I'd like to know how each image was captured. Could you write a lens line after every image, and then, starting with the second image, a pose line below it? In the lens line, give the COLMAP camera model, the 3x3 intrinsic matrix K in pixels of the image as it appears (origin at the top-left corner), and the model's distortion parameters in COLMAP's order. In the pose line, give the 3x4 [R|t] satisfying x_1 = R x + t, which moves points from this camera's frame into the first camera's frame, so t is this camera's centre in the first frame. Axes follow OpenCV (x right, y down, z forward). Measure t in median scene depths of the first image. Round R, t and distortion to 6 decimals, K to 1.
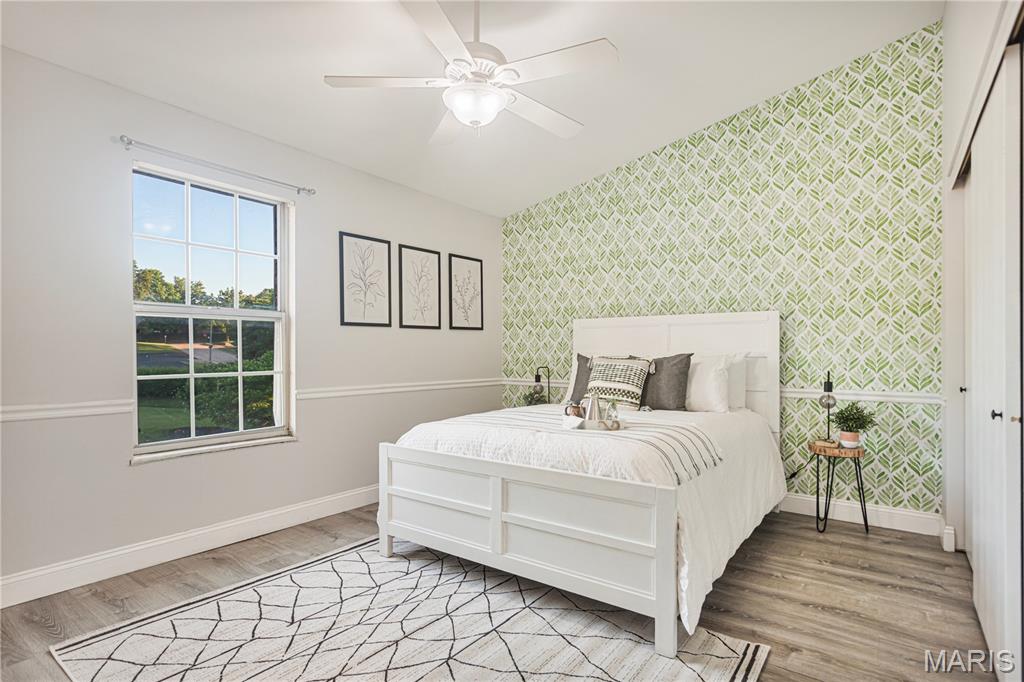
lens RADIAL K [[499.0, 0, 512.6], [0, 499.0, 354.1], [0, 0, 1]] dist [-0.000826, 0.001328]
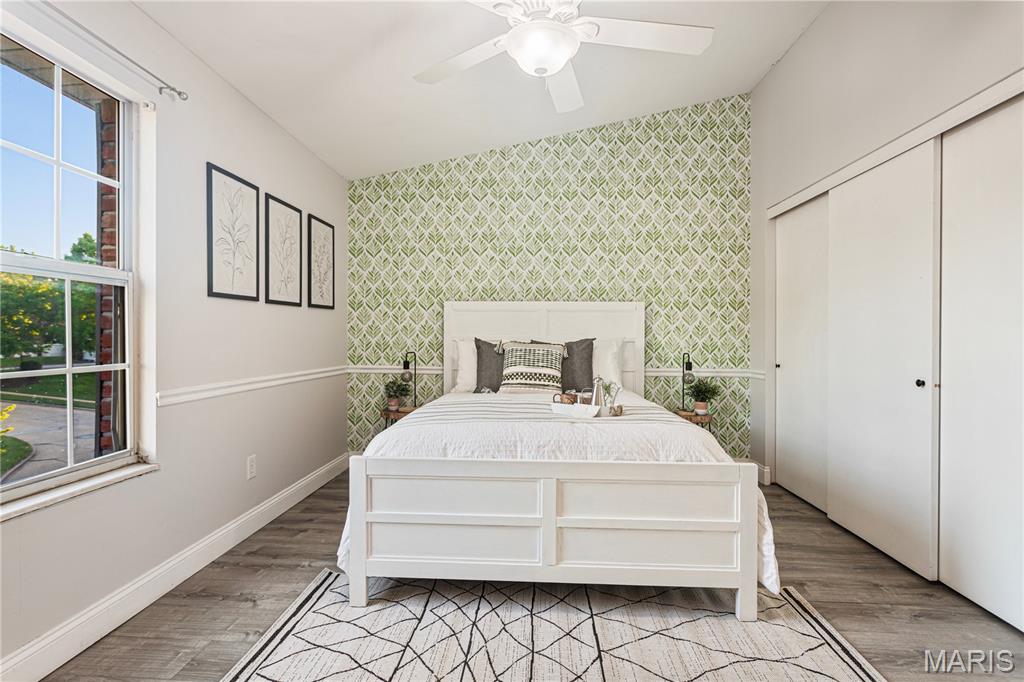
lens RADIAL K [[494.2, 0, 506.9], [0, 494.2, 338.4], [0, 0, 1]] dist [-0.005024, 0.002164]
pose [[0.848031, 0.004225, 0.529930, -0.382428], [-0.004723, 0.999989, -0.000415, -0.000070], [-0.529926, -0.002151, 0.848041, 0.206334]]
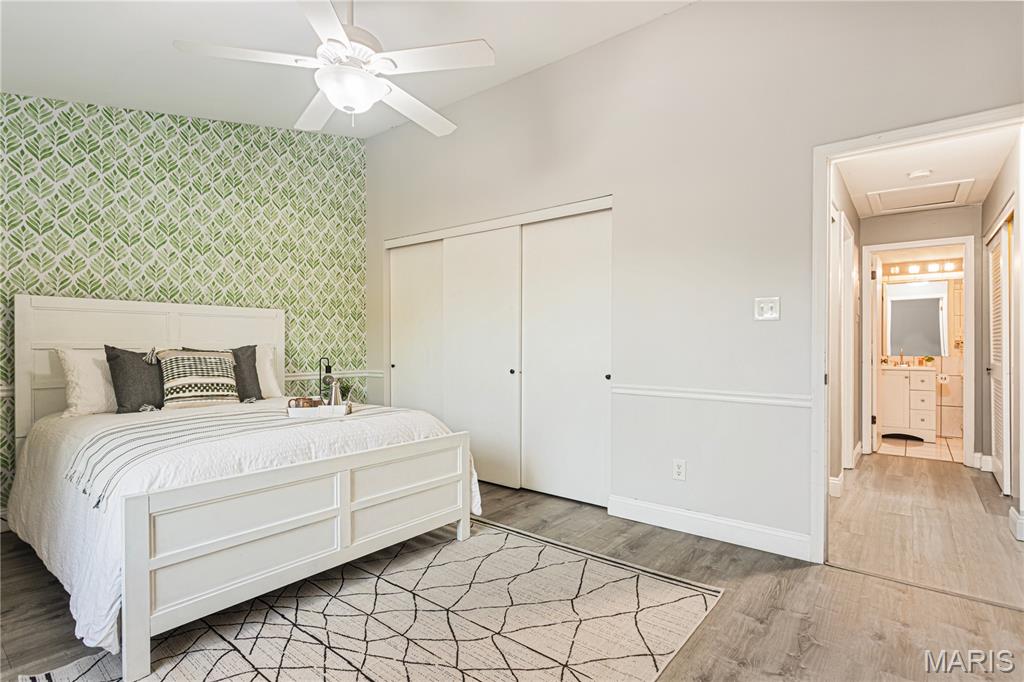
lens RADIAL K [[498.1, 0, 484.6], [0, 498.1, 347.1], [0, 0, 1]] dist [0.000317, 0.001283]
pose [[0.103408, -0.004550, 0.994629, -0.674163], [0.000475, 0.999990, 0.004526, -0.001913], [-0.994639, 0.000004, 0.103409, 0.426583]]
